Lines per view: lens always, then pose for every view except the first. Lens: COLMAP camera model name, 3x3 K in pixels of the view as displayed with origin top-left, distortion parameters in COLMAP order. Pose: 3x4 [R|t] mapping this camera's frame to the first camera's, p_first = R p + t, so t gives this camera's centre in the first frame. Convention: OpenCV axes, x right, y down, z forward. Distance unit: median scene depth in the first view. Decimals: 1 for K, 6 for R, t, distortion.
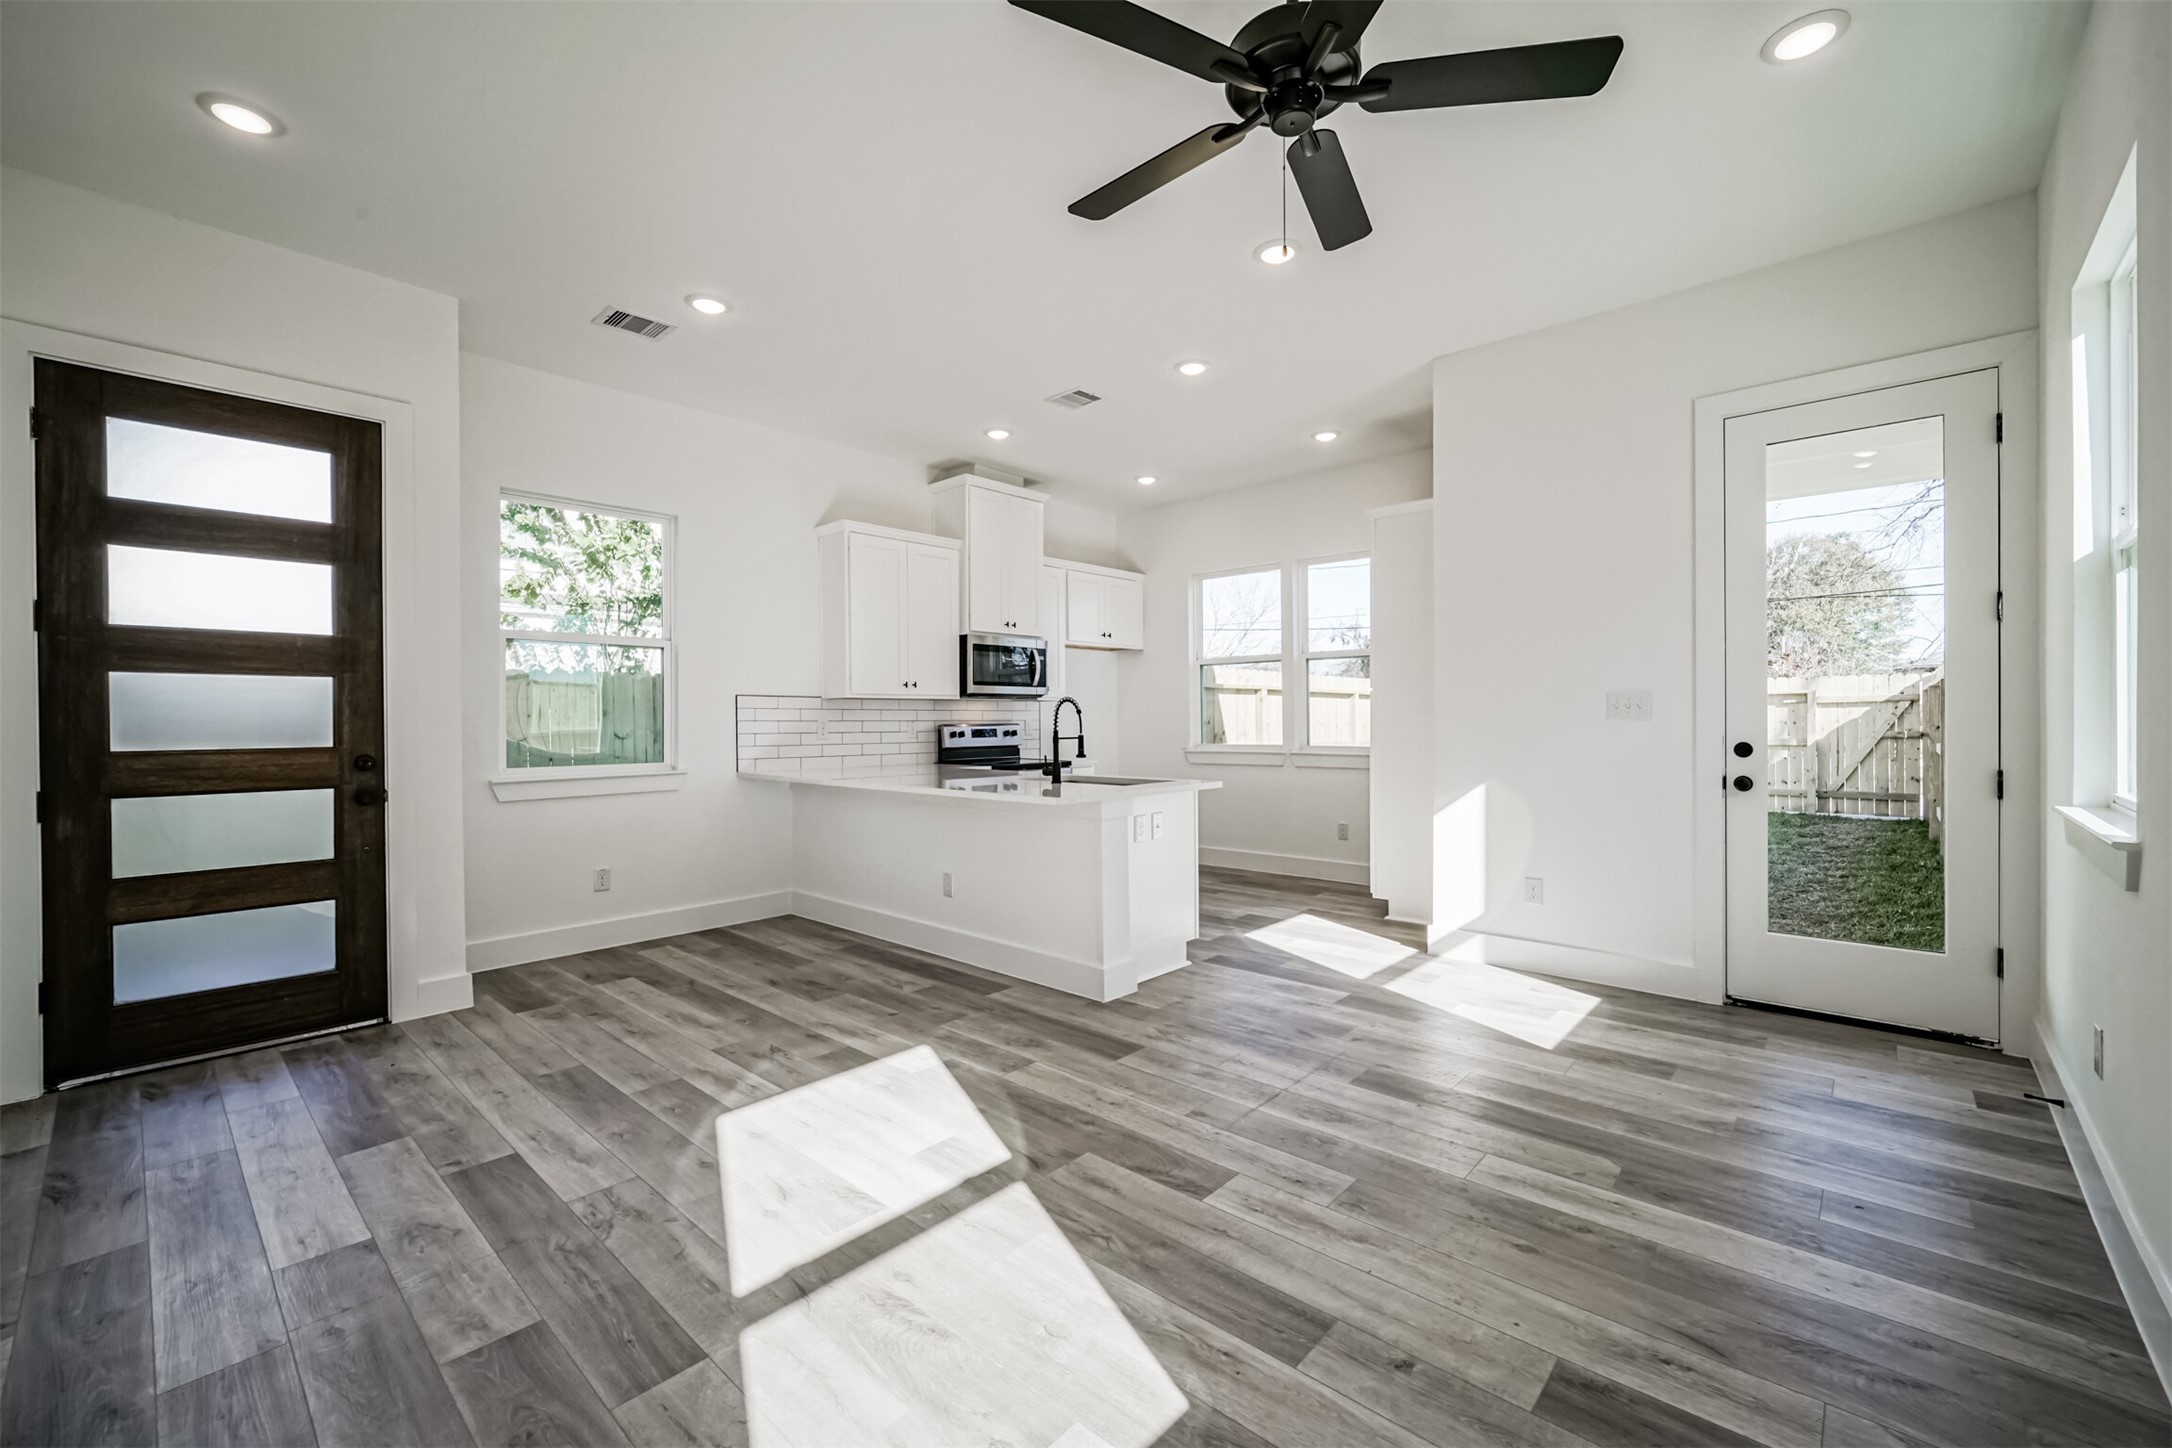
lens RADIAL K [[881.2, 0, 1096.1], [0, 881.2, 725.2], [0, 0, 1]] dist [-0.004771, -0.000221]
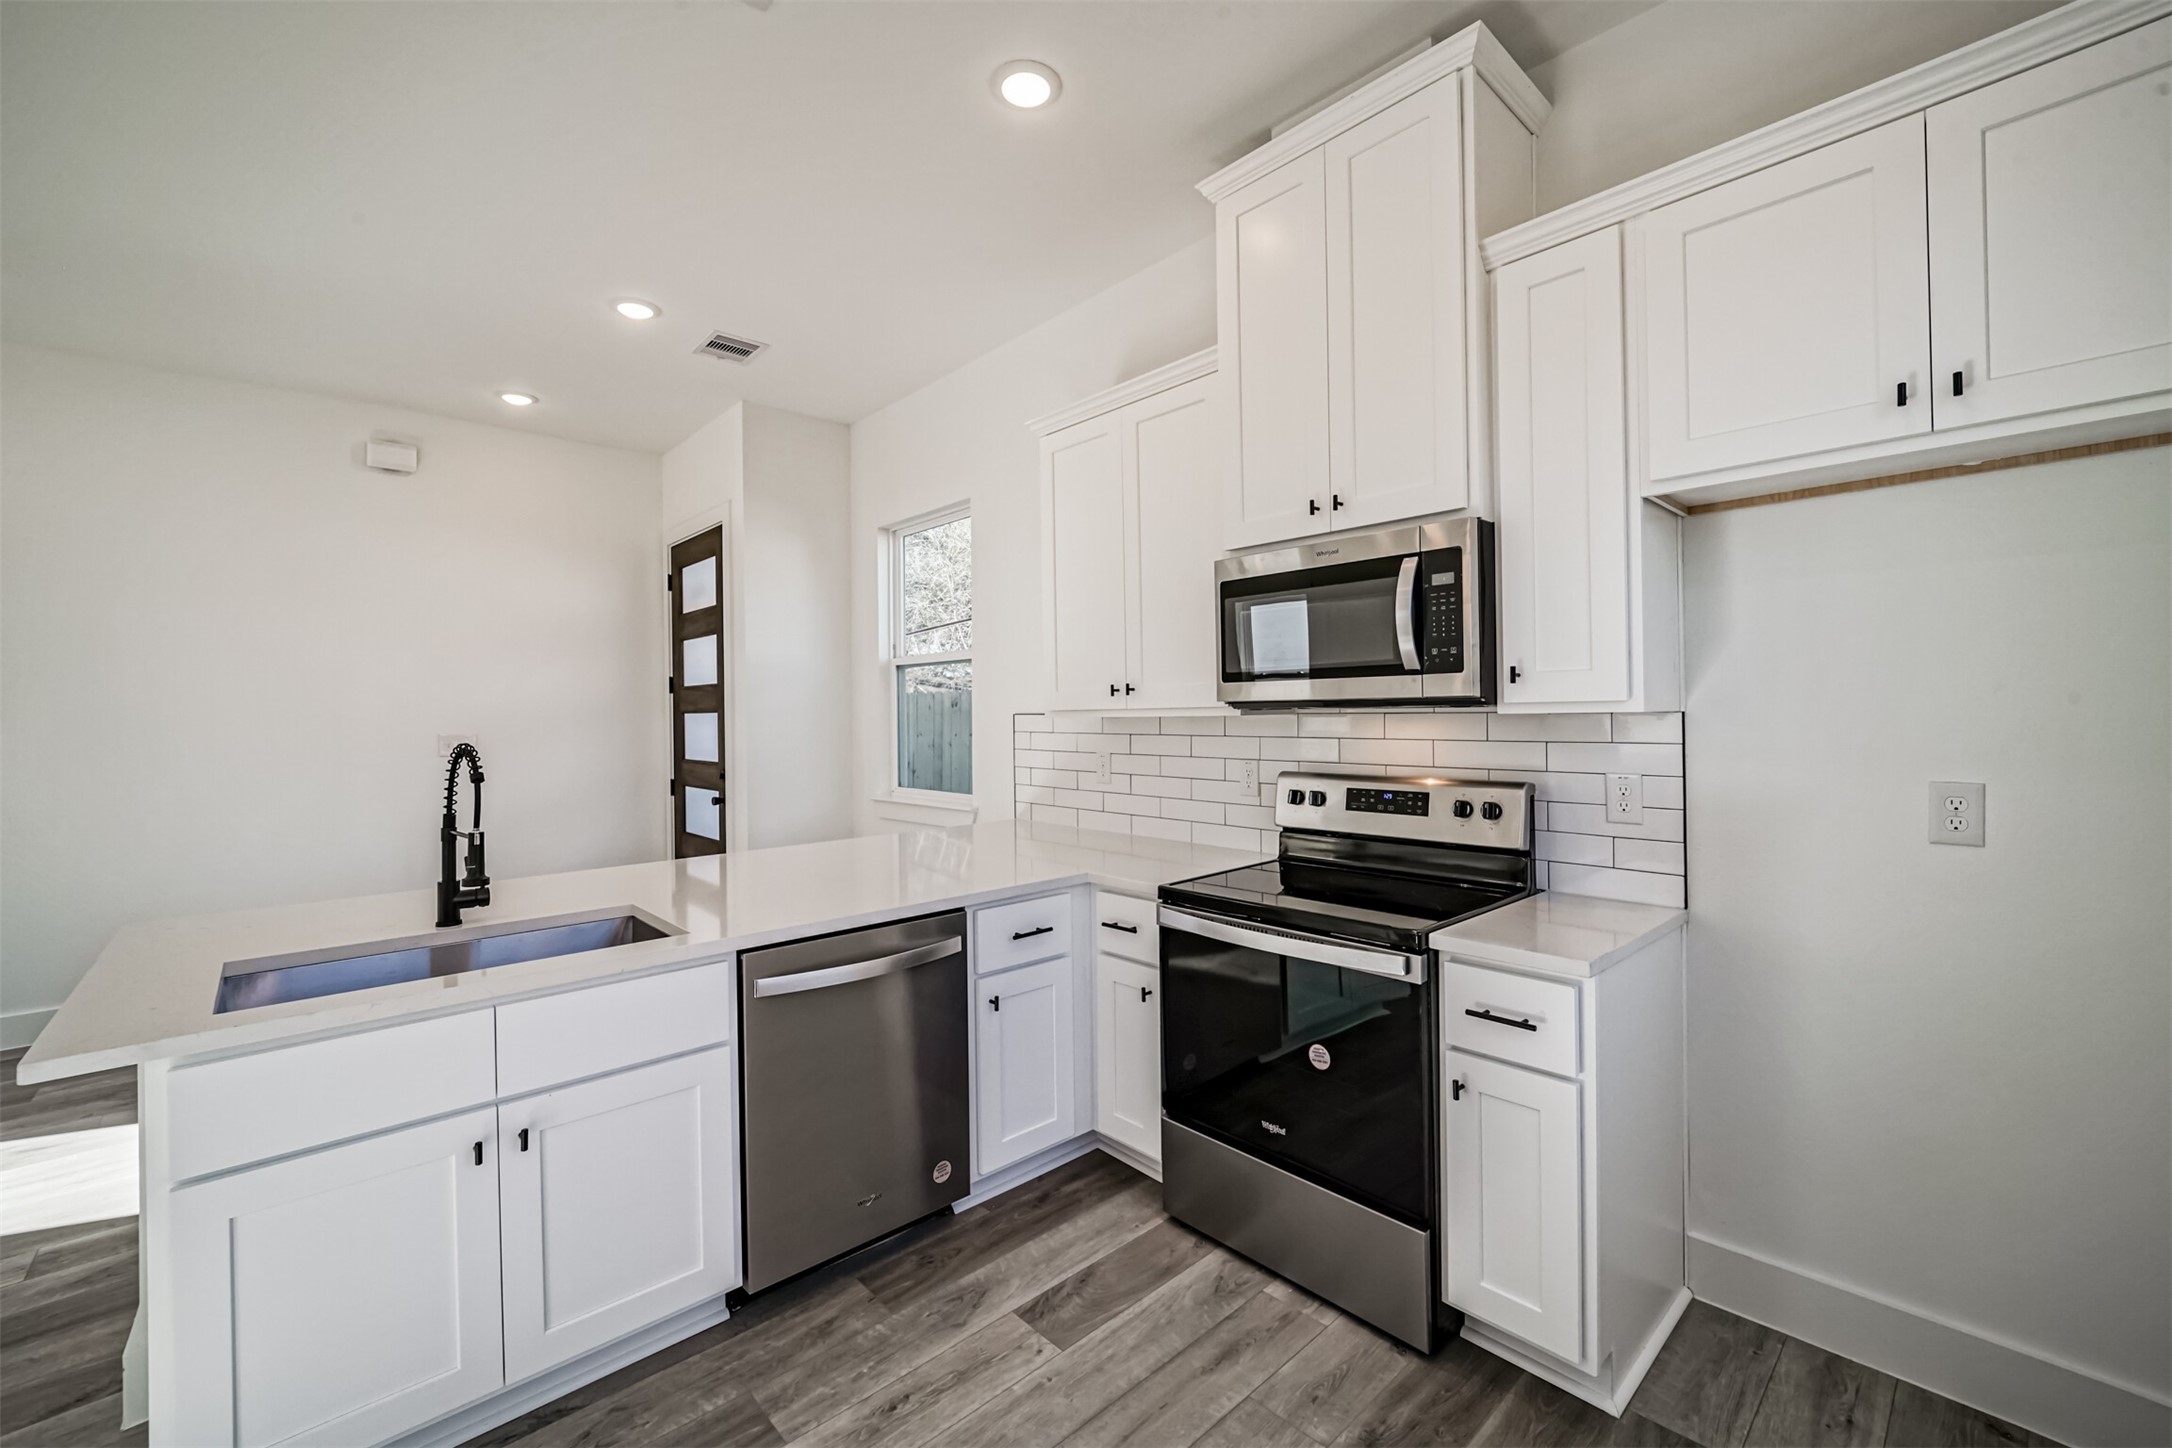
lens RADIAL K [[887.3, 0, 1089.6], [0, 887.3, 710.5], [0, 0, 1]] dist [0.000592, -0.007878]
pose [[-0.088881, 0.005944, -0.996025, 0.433951], [0.007298, 0.999959, 0.005316, -0.054137], [0.996016, -0.006796, -0.088921, 1.506577]]
